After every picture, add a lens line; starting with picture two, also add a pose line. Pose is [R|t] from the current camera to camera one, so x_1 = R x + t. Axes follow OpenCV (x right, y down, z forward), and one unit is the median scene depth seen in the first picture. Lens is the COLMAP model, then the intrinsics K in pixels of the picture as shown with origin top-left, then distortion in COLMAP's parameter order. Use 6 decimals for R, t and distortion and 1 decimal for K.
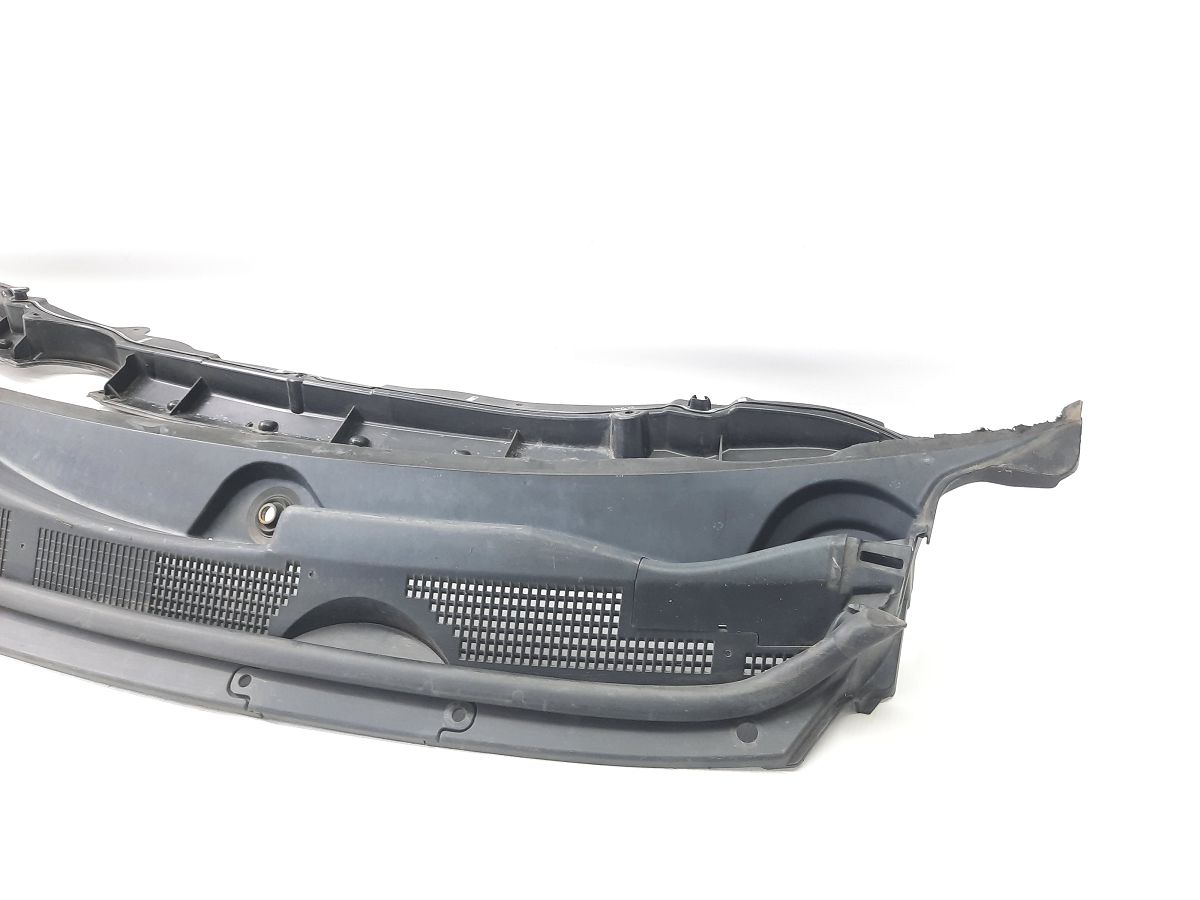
lens RADIAL K [[894.4, 0, 600.0], [0, 894.4, 450.0], [0, 0, 1]] dist [0.058930, -0.084025]
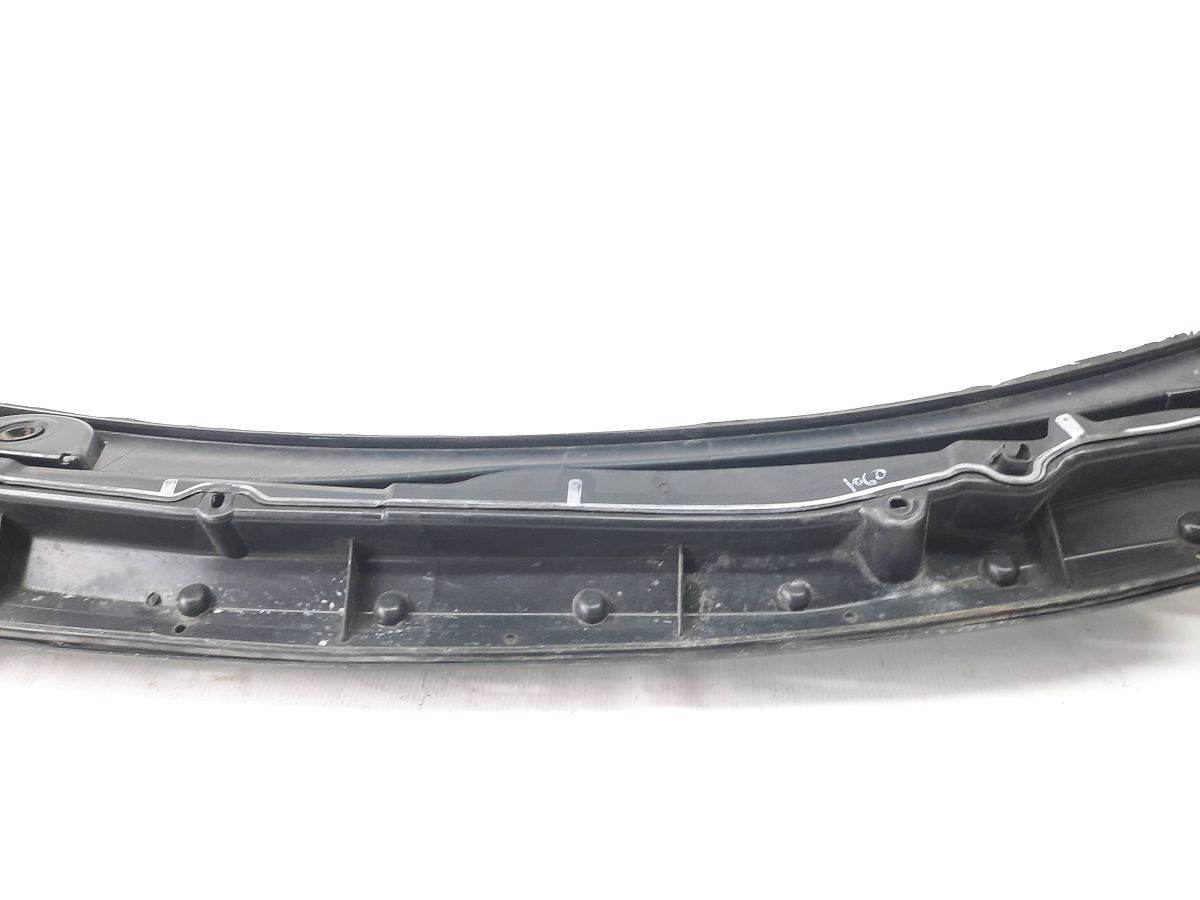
lens RADIAL K [[894.4, 0, 600.0], [0, 894.4, 450.0], [0, 0, 1]] dist [0.058930, -0.084025]
pose [[0.953874, -0.259393, 0.151131, -0.286840], [0.155936, 0.858284, 0.488909, -0.487989], [-0.256532, -0.442791, 0.859143, 0.751066]]
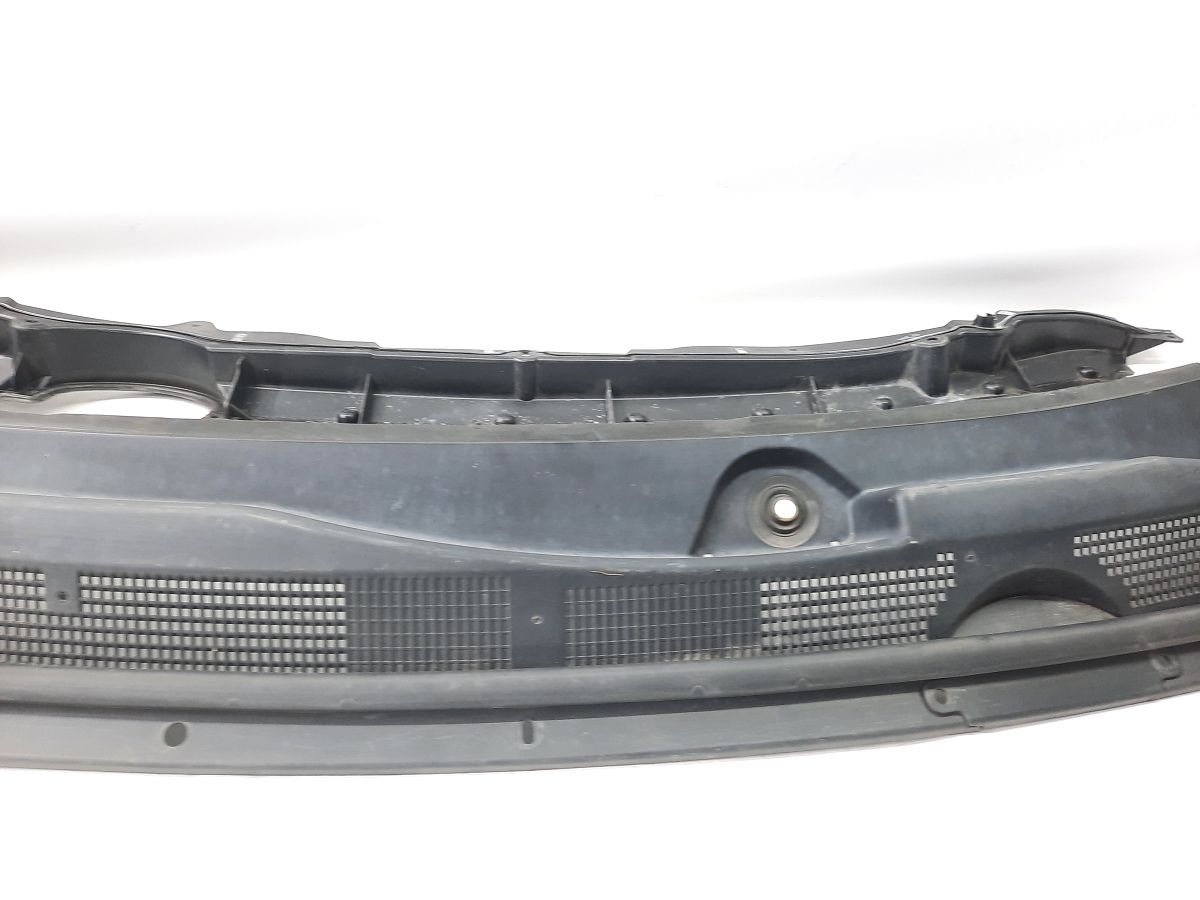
lens RADIAL K [[891.6, 0, 578.7], [0, 891.6, 451.8], [0, 0, 1]] dist [0.075823, -0.084280]
pose [[0.891319, -0.179846, 0.416180, -0.954978], [0.152202, 0.983380, 0.098986, -0.100705], [-0.427065, -0.024885, 0.903878, 0.361643]]
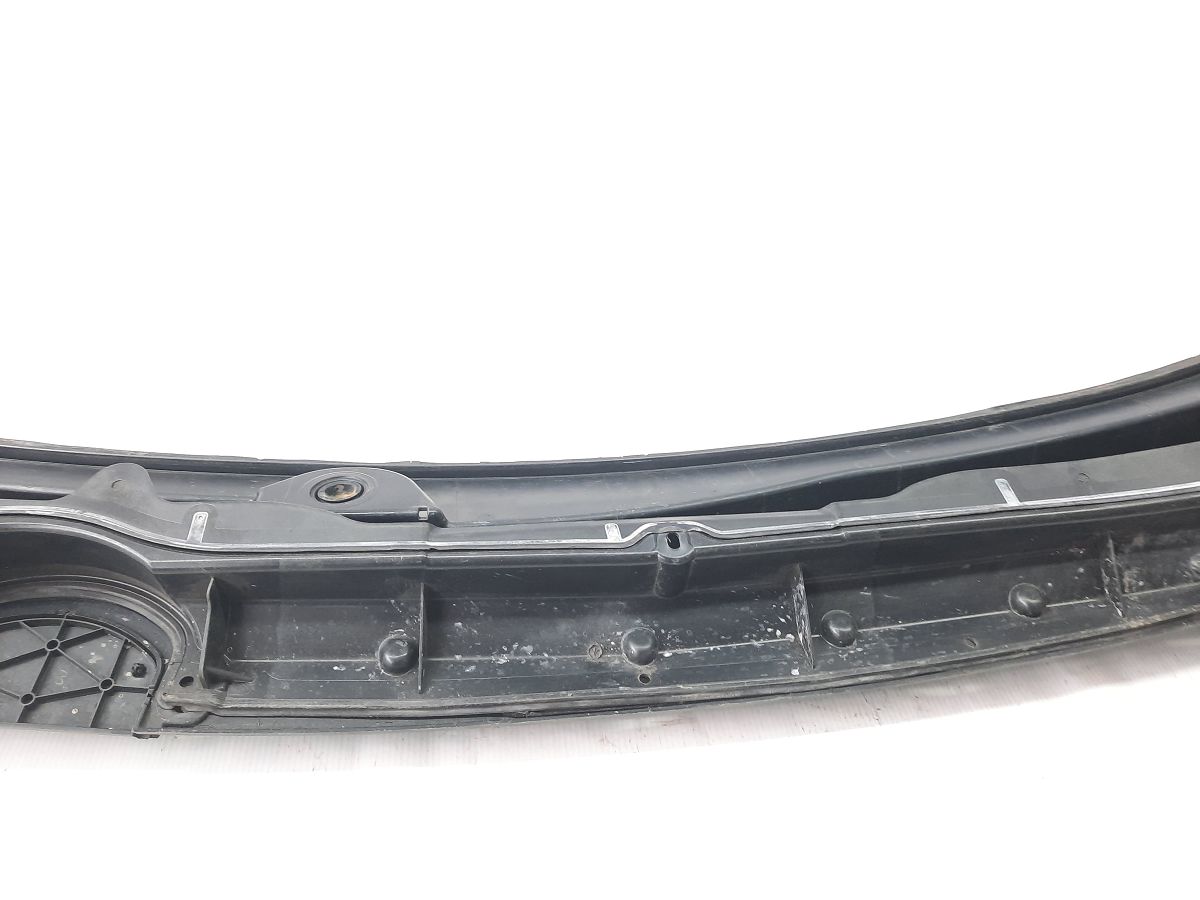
lens RADIAL K [[894.4, 0, 600.0], [0, 894.4, 450.0], [0, 0, 1]] dist [0.058930, -0.084025]
pose [[0.879723, -0.357813, 0.313142, -0.751509], [0.143530, 0.827683, 0.542532, -0.593512], [-0.453307, -0.432332, 0.779488, 0.966712]]
